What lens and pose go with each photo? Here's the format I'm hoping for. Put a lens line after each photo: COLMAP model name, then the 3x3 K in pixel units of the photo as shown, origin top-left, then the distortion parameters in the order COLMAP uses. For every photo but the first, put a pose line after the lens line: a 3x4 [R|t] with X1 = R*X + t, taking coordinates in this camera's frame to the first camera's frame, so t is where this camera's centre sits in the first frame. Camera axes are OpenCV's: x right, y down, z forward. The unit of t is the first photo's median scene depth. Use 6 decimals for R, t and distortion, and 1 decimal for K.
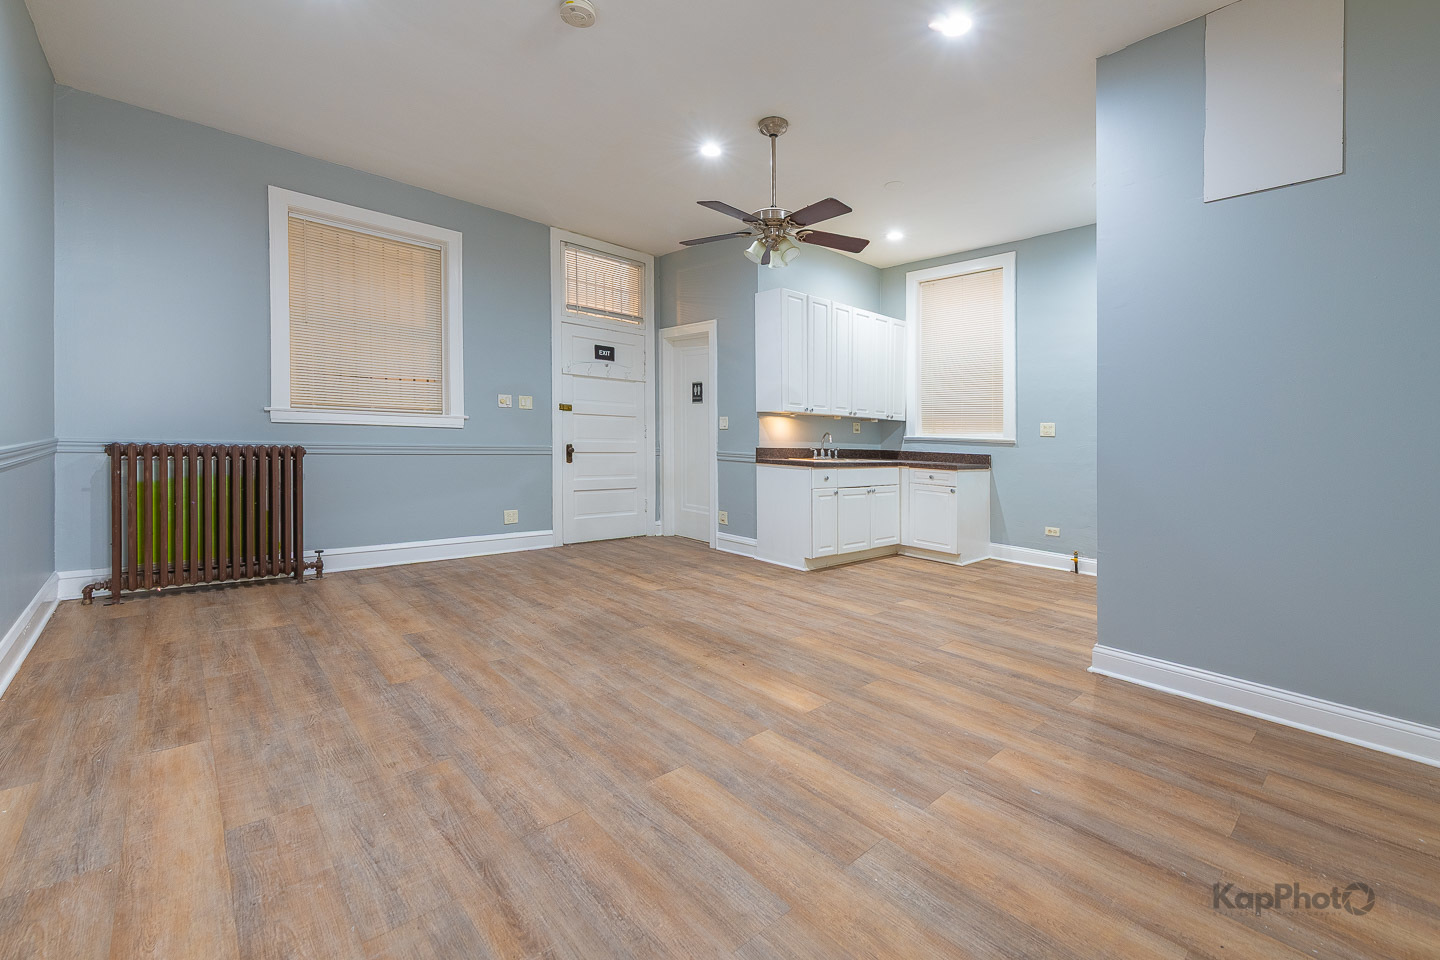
lens RADIAL K [[594.2, 0, 718.7], [0, 594.2, 473.8], [0, 0, 1]] dist [0.015540, -0.000164]
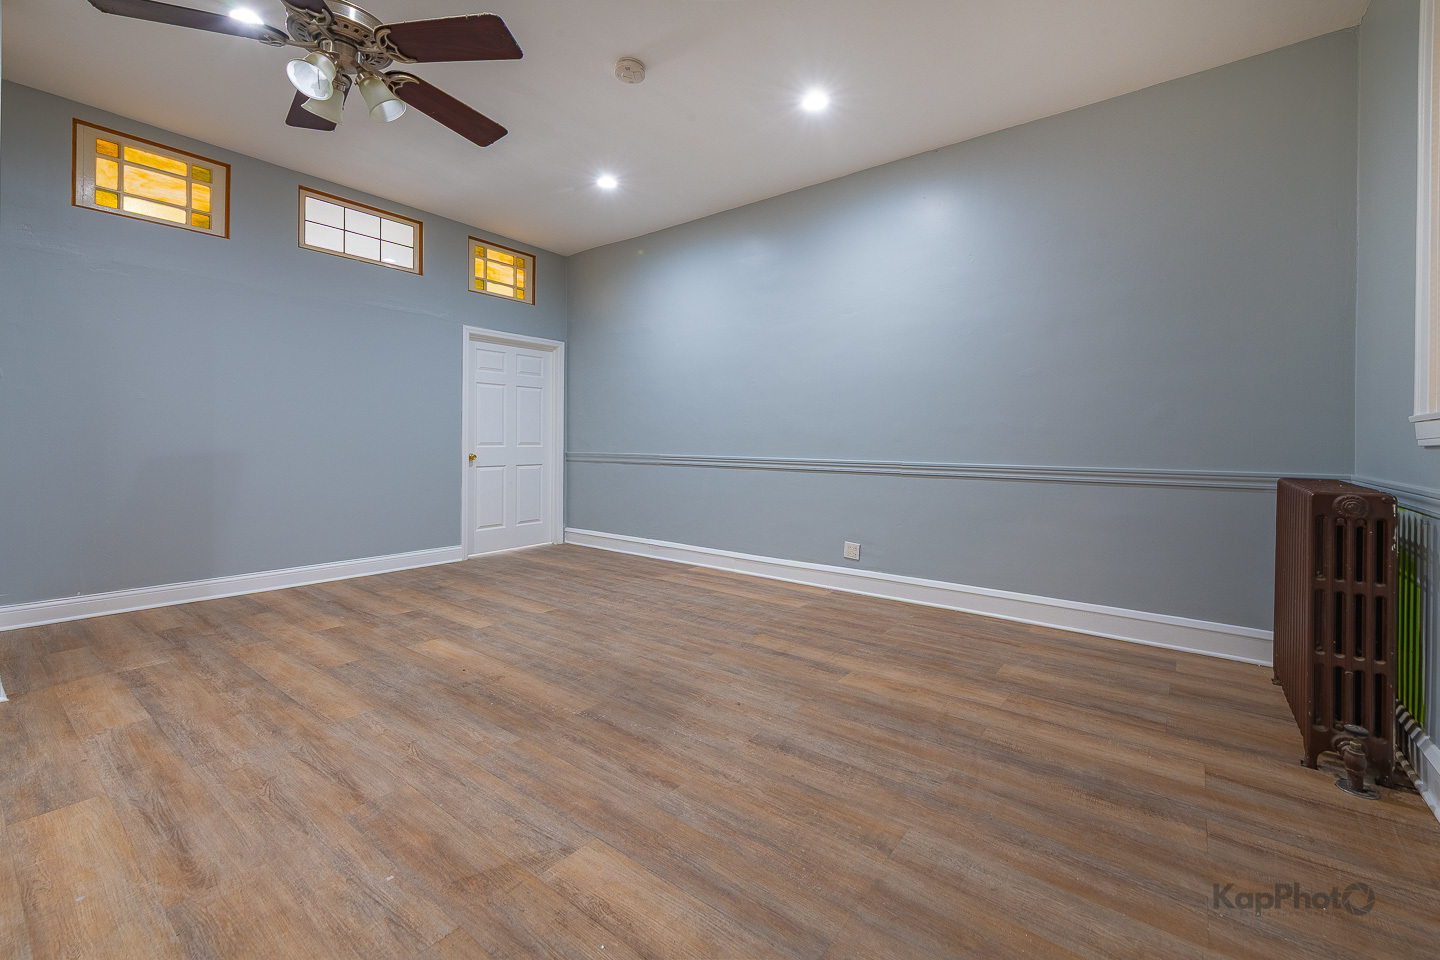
lens RADIAL K [[594.2, 0, 718.7], [0, 594.2, 473.8], [0, 0, 1]] dist [0.015540, -0.000164]
pose [[-0.980595, -0.032204, -0.193380, -0.167118], [-0.054913, 0.992049, 0.113243, -0.127848], [0.188196, 0.121665, -0.974567, 2.005666]]
